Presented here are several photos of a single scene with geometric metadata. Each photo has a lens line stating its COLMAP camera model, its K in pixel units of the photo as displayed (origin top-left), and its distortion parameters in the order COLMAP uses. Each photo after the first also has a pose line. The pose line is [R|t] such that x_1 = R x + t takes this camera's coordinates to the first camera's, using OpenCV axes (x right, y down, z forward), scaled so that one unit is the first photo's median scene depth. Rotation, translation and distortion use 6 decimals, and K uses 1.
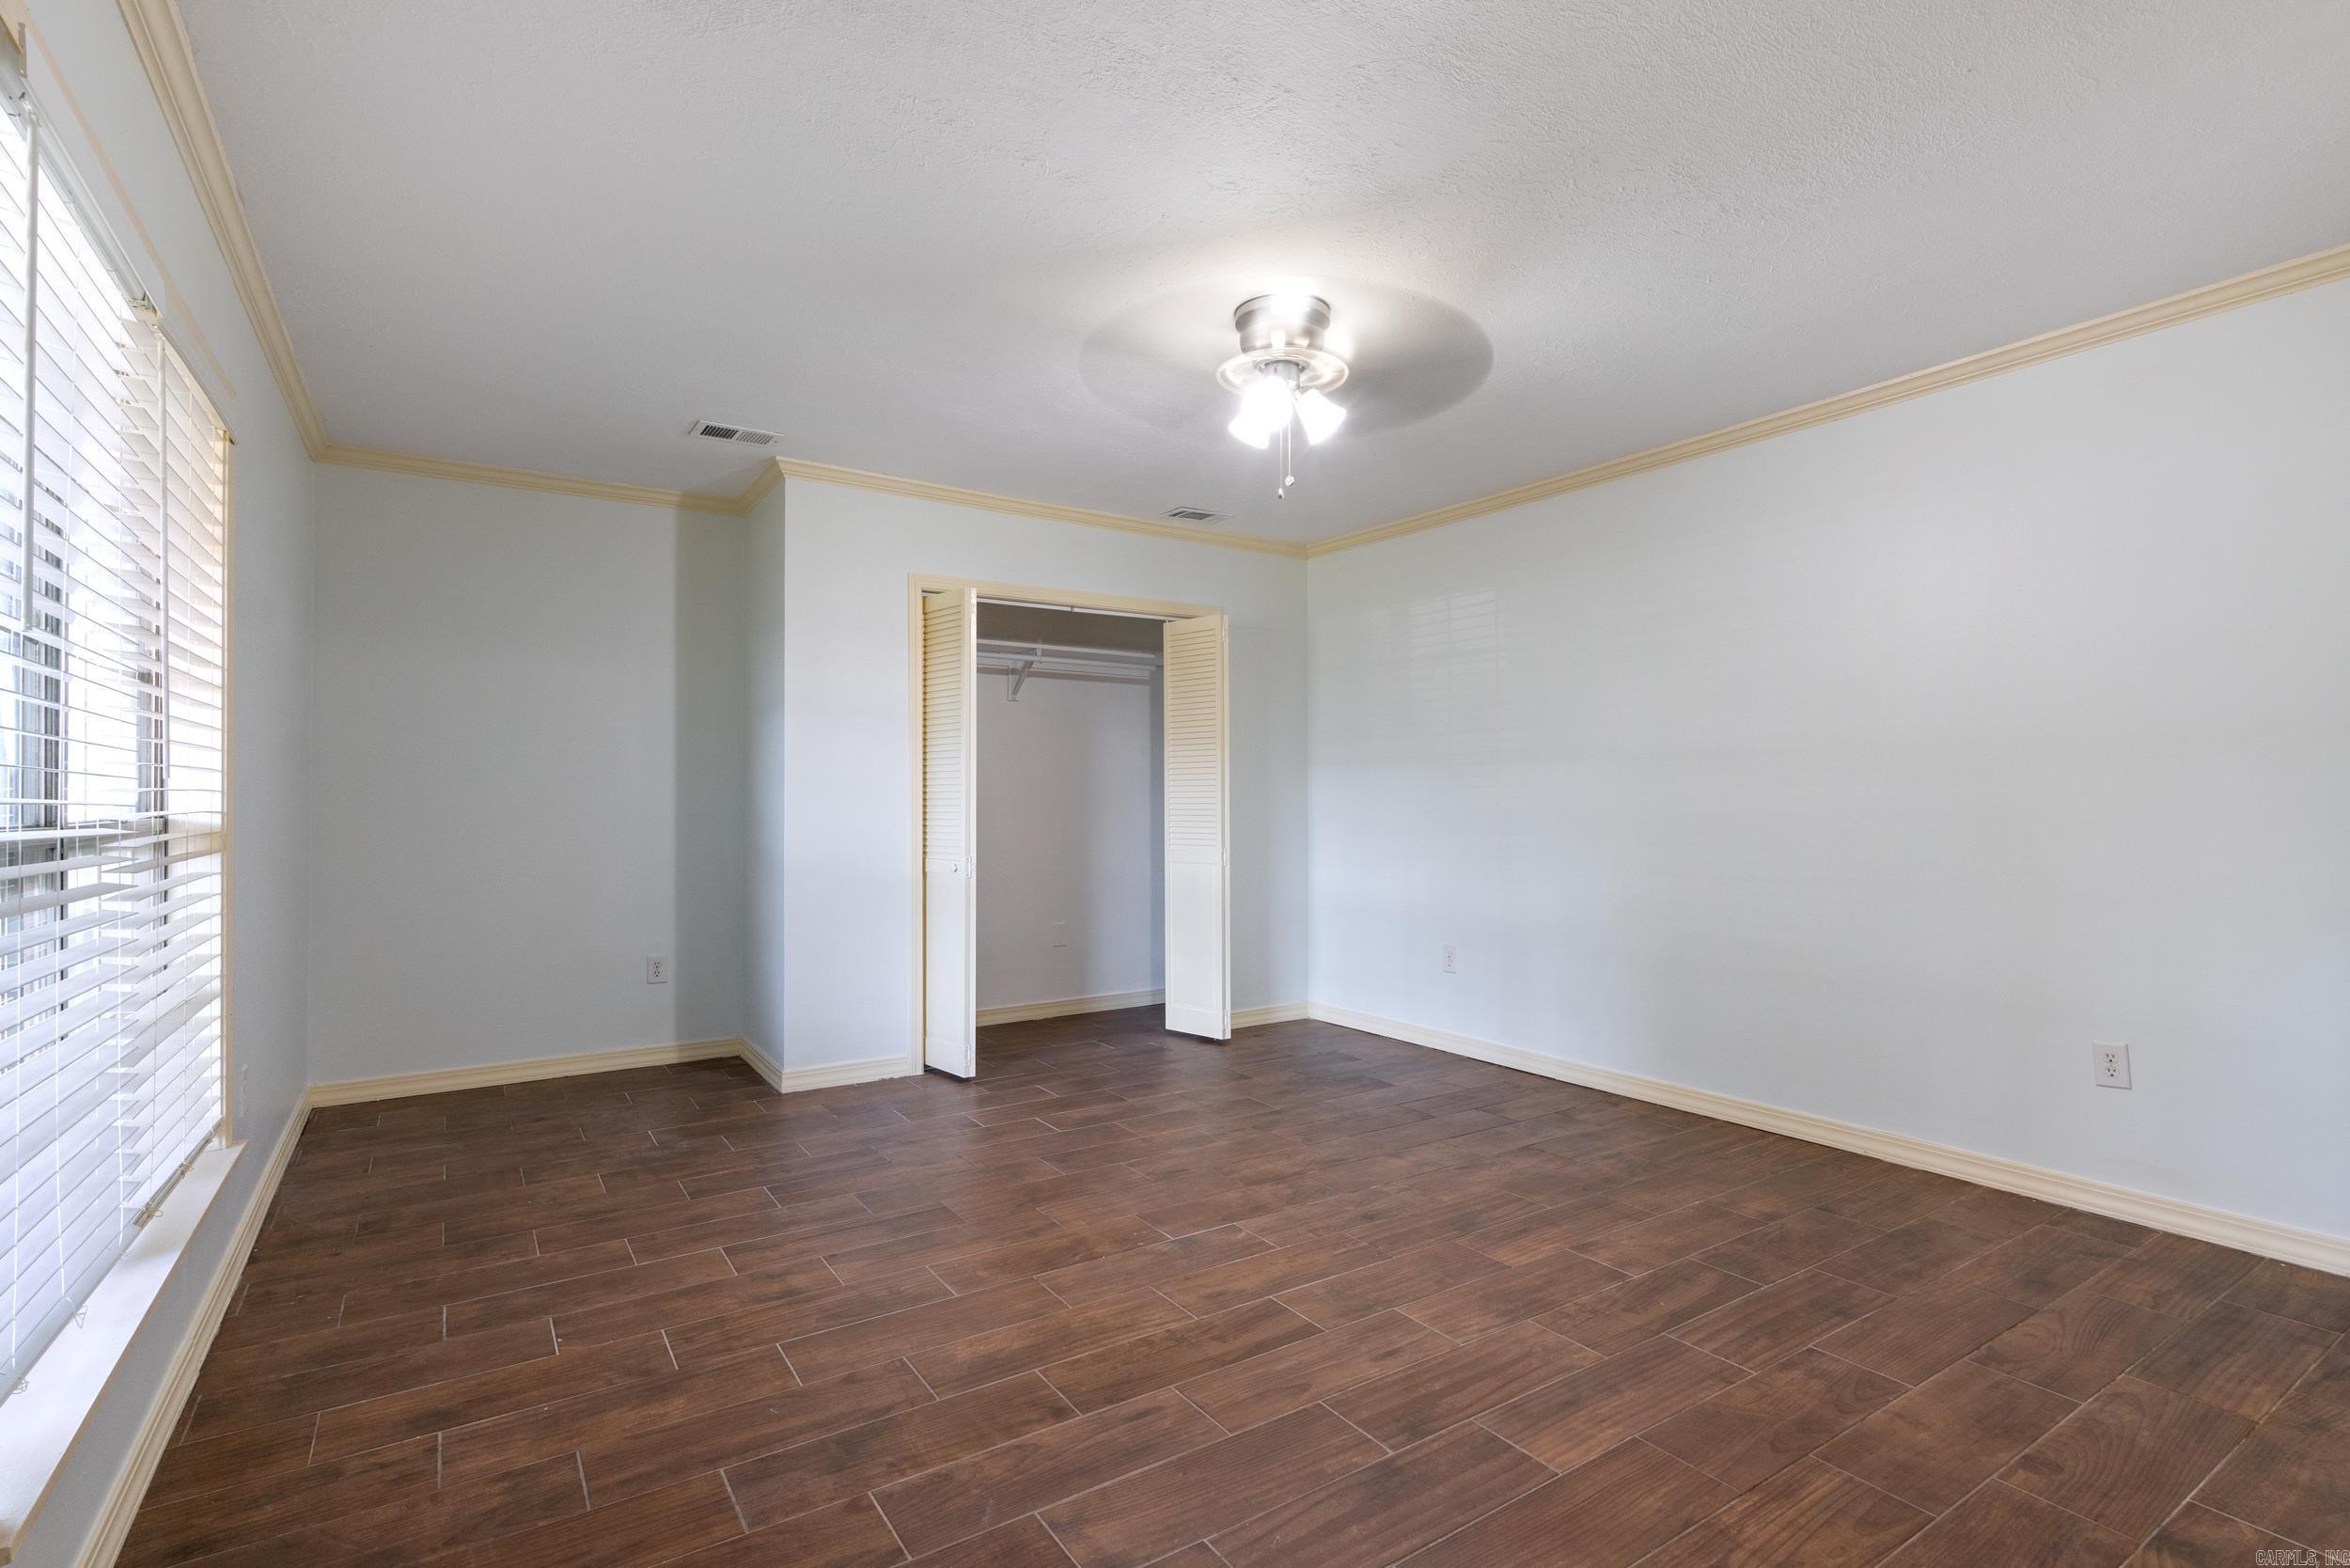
lens RADIAL K [[1117.1, 0, 1165.7], [0, 1117.1, 794.9], [0, 0, 1]] dist [-0.010080, 0.000595]
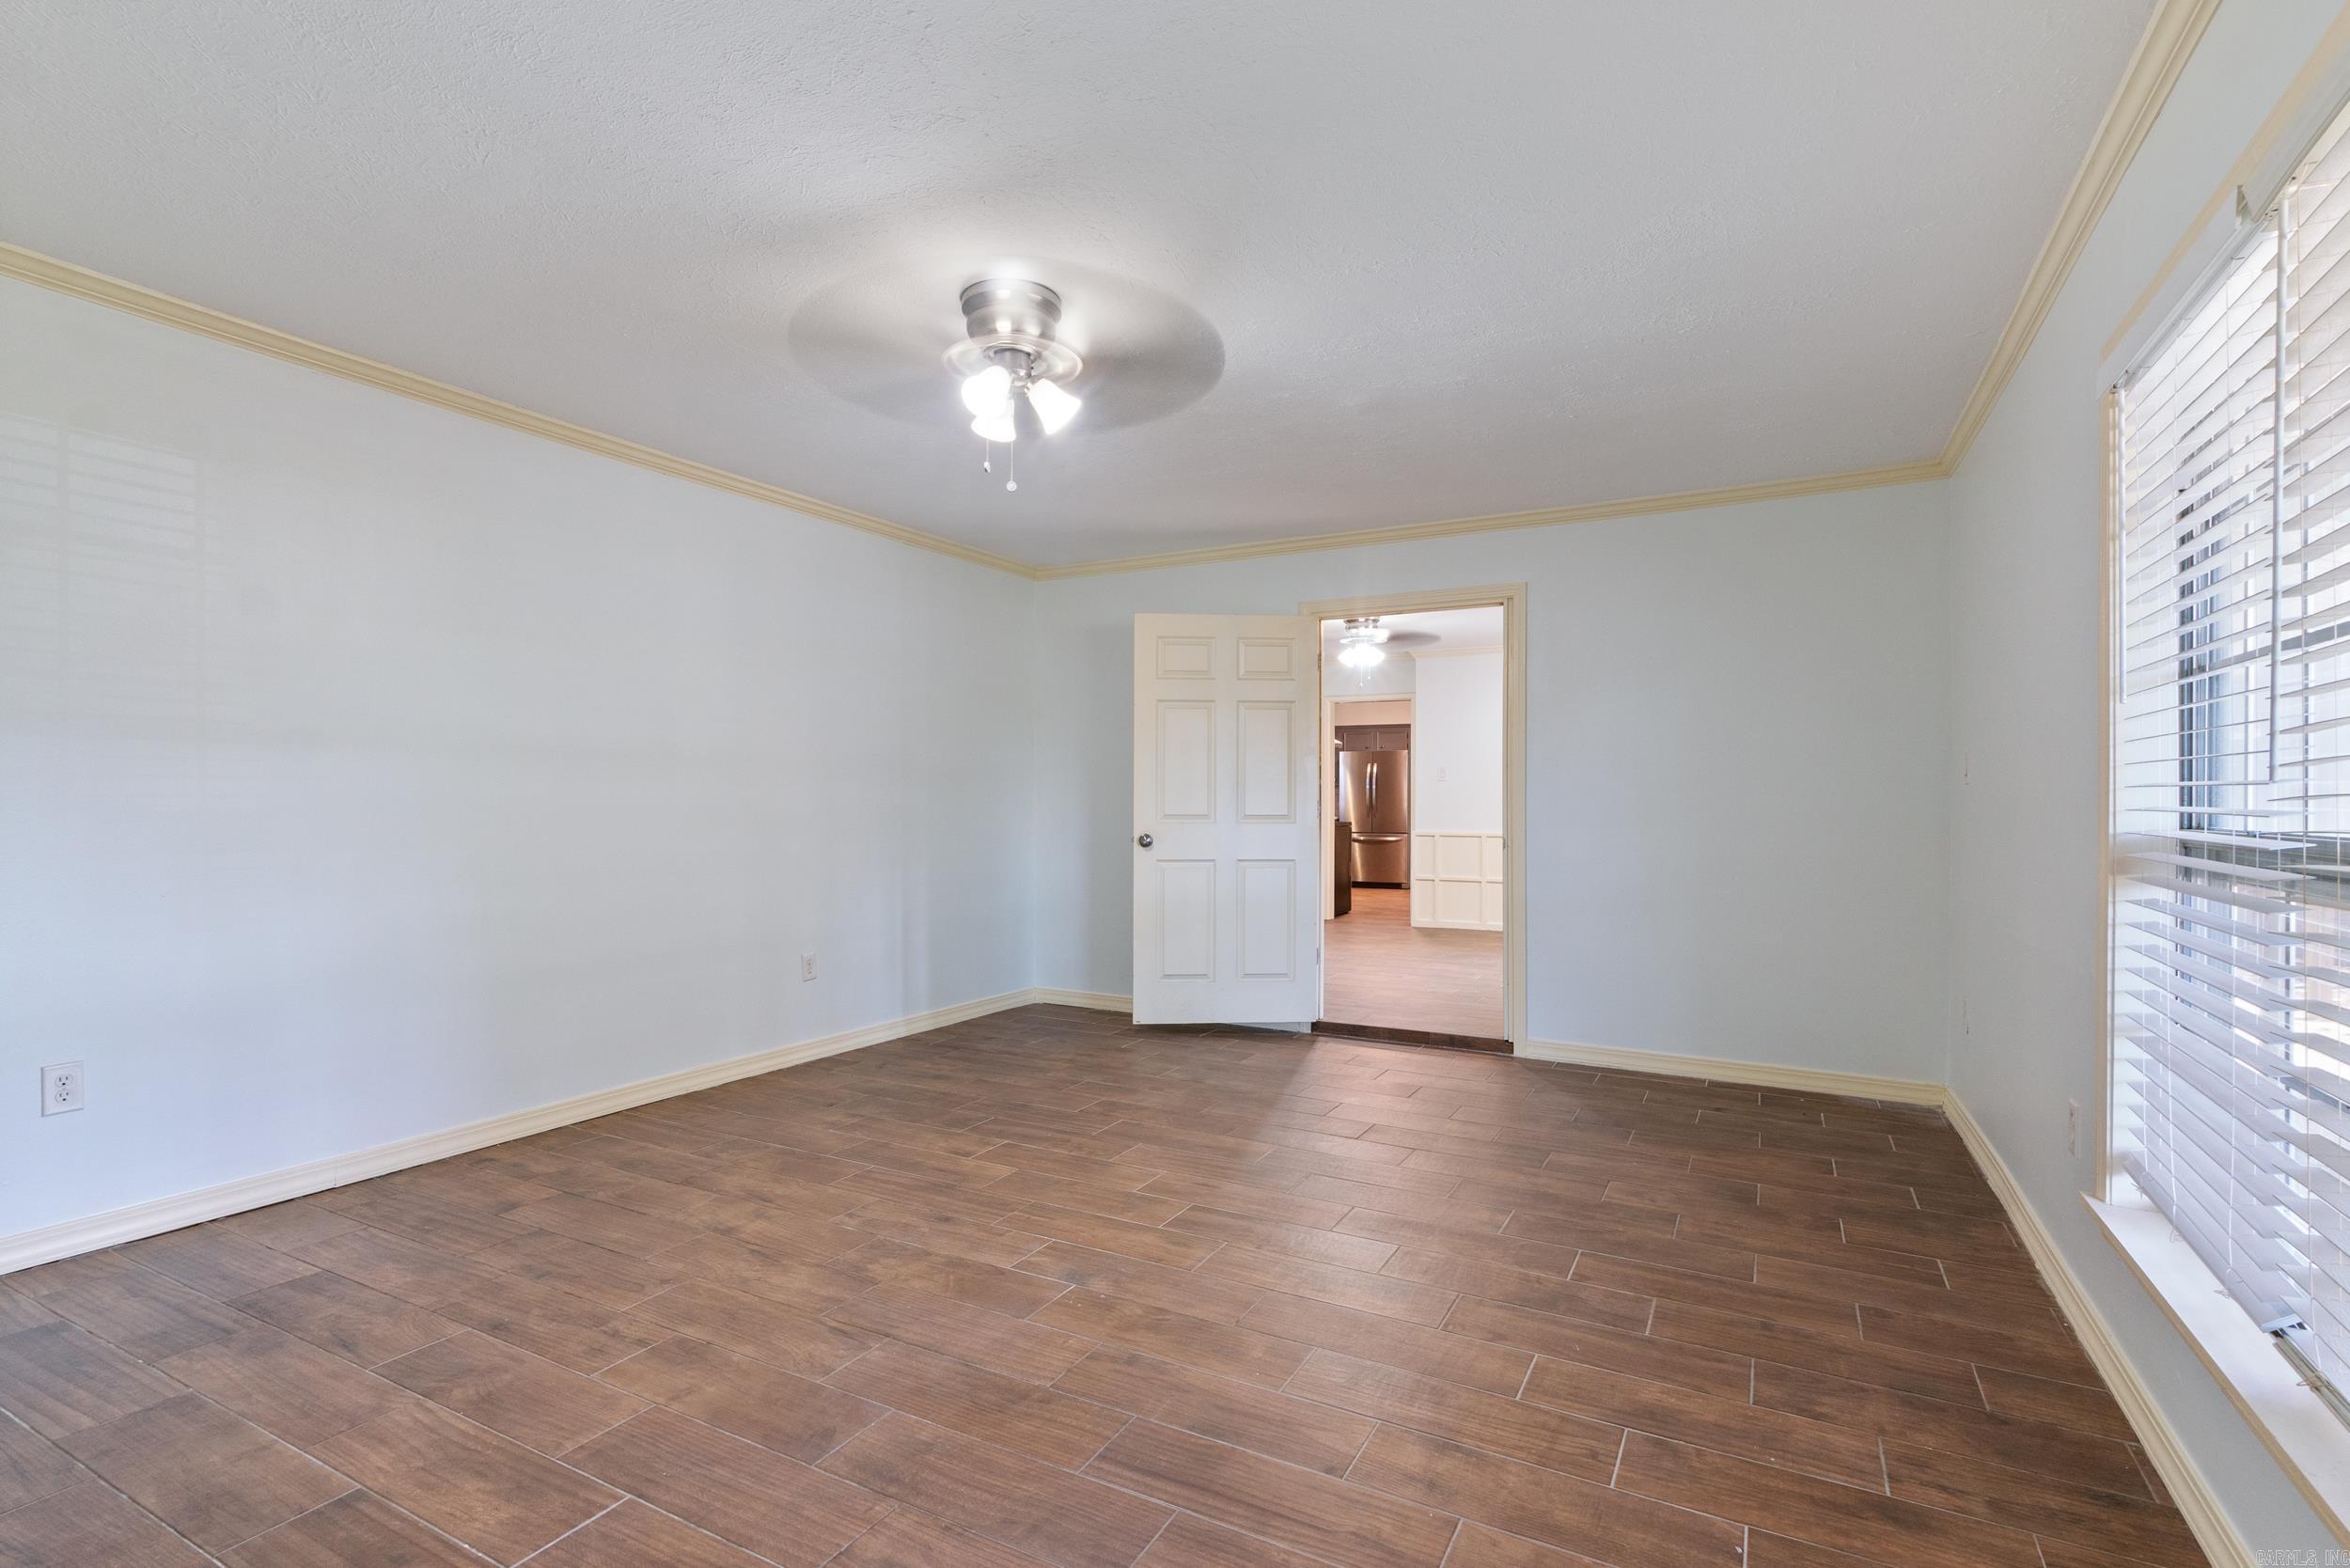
lens RADIAL K [[1117.1, 0, 1166.5], [0, 1117.1, 791.4], [0, 0, 1]] dist [-0.010080, 0.000595]
pose [[-0.479265, 0.005735, 0.877651, -0.835013], [-0.008772, 0.999897, -0.011324, 0.010662], [-0.877626, -0.013126, -0.479166, 1.398784]]
